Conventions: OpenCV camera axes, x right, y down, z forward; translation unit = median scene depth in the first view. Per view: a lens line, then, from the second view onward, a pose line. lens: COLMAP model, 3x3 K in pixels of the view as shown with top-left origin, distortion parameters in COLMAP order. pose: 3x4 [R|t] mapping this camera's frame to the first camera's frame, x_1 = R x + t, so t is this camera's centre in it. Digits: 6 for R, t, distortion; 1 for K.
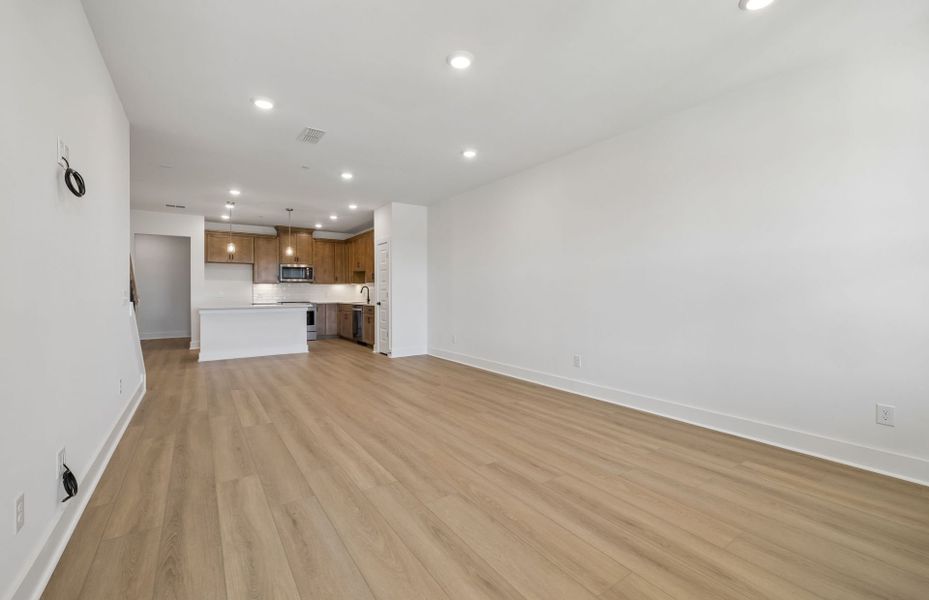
lens RADIAL K [[393.1, 0, 468.1], [0, 393.1, 295.5], [0, 0, 1]] dist [0.003372, -0.000995]
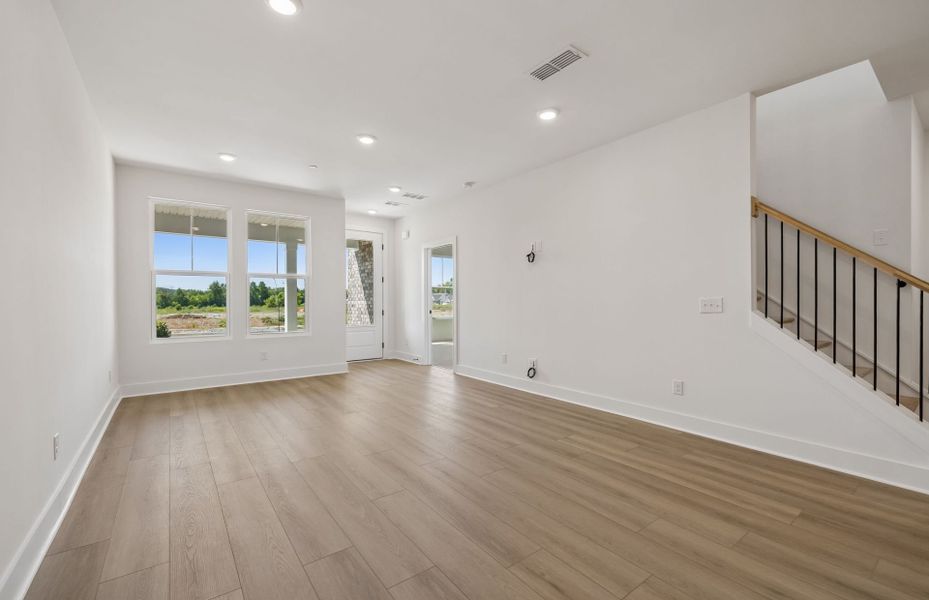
lens RADIAL K [[393.1, 0, 465.7], [0, 393.1, 300.6], [0, 0, 1]] dist [0.003372, -0.000995]
pose [[-0.999232, 0.003723, -0.039011, -0.183676], [0.003393, 0.999958, 0.008522, -0.010216], [0.039041, 0.008383, -0.999202, 1.393822]]
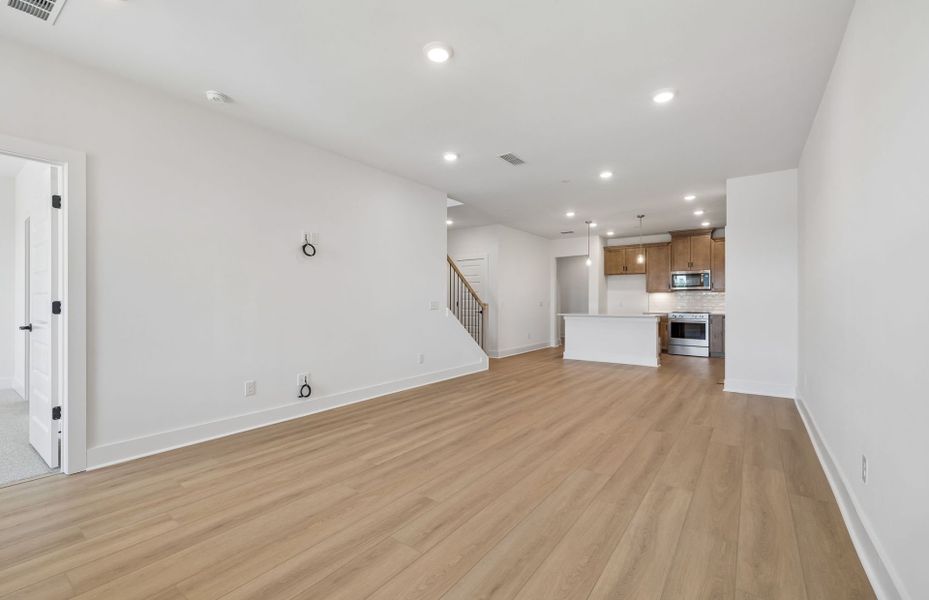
lens RADIAL K [[393.1, 0, 463.6], [0, 393.1, 301.8], [0, 0, 1]] dist [0.003372, -0.000995]
pose [[0.324226, 0.003360, -0.945974, 0.498634], [-0.009373, 0.999956, 0.000339, -0.005905], [0.945933, 0.008757, 0.324244, 0.432456]]
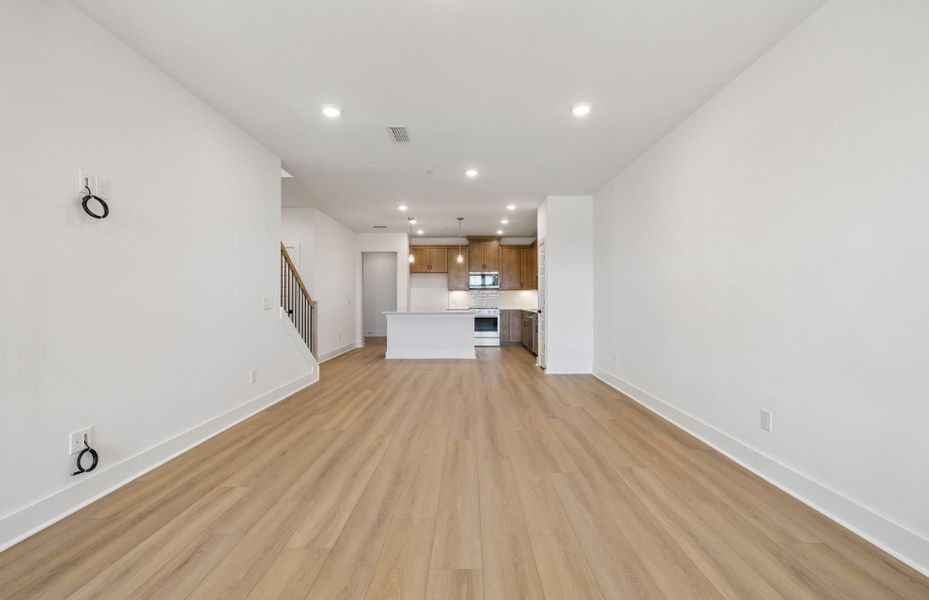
lens RADIAL K [[393.1, 0, 465.9], [0, 393.1, 298.2], [0, 0, 1]] dist [0.003372, -0.000995]
pose [[0.818043, 0.000377, -0.575157, 0.233669], [-0.005807, 0.999954, -0.007604, -0.002976], [0.575128, 0.009560, 0.818008, 0.264189]]
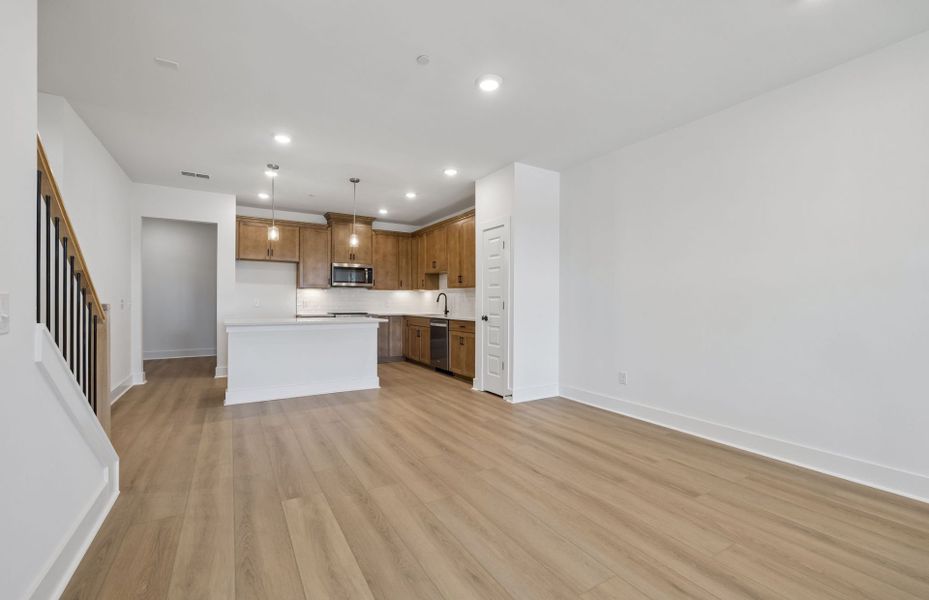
lens RADIAL K [[393.1, 0, 466.9], [0, 393.1, 304.8], [0, 0, 1]] dist [0.003372, -0.000995]
pose [[0.998113, 0.008342, -0.060833, -0.335971], [-0.008379, 0.999965, -0.000345, -0.002736], [0.060828, 0.000854, 0.998148, 0.509831]]
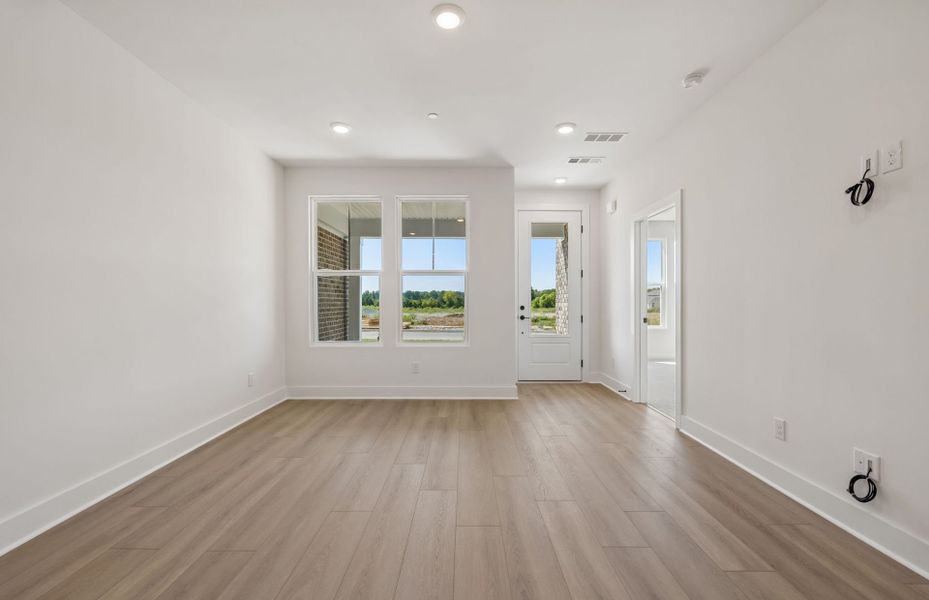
lens RADIAL K [[393.1, 0, 464.5], [0, 393.1, 302.6], [0, 0, 1]] dist [0.003372, -0.000995]
pose [[-0.821419, 0.002058, 0.570322, -0.289964], [0.007097, 0.999953, 0.006613, -0.007226], [-0.570282, 0.009480, -0.821395, 0.940232]]
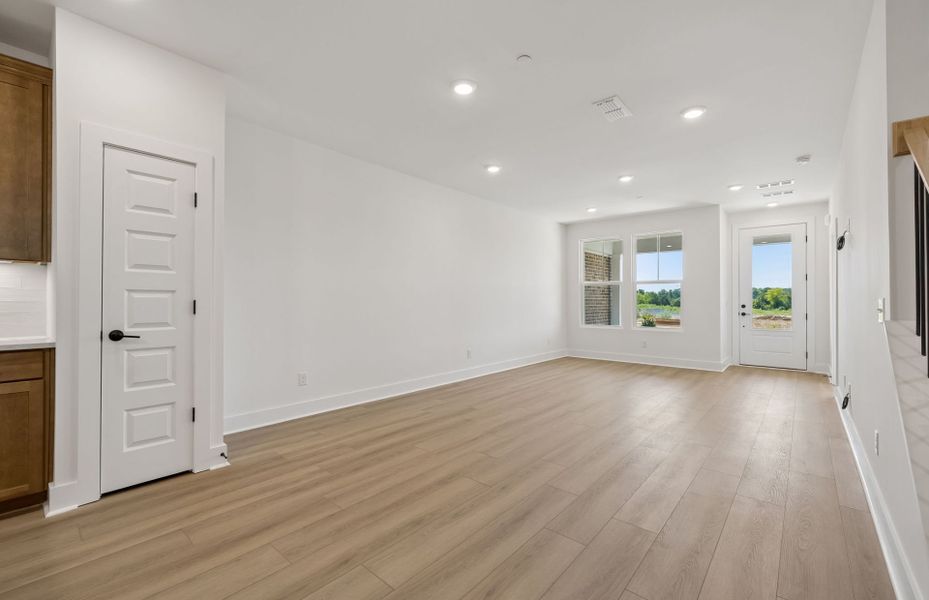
lens RADIAL K [[393.1, 0, 464.2], [0, 393.1, 297.0], [0, 0, 1]] dist [0.003372, -0.000995]
pose [[-0.248465, 0.012258, 0.968563, -0.927198], [0.005756, 0.999921, -0.011178, -0.006971], [-0.968624, 0.002798, -0.248516, 1.256230]]
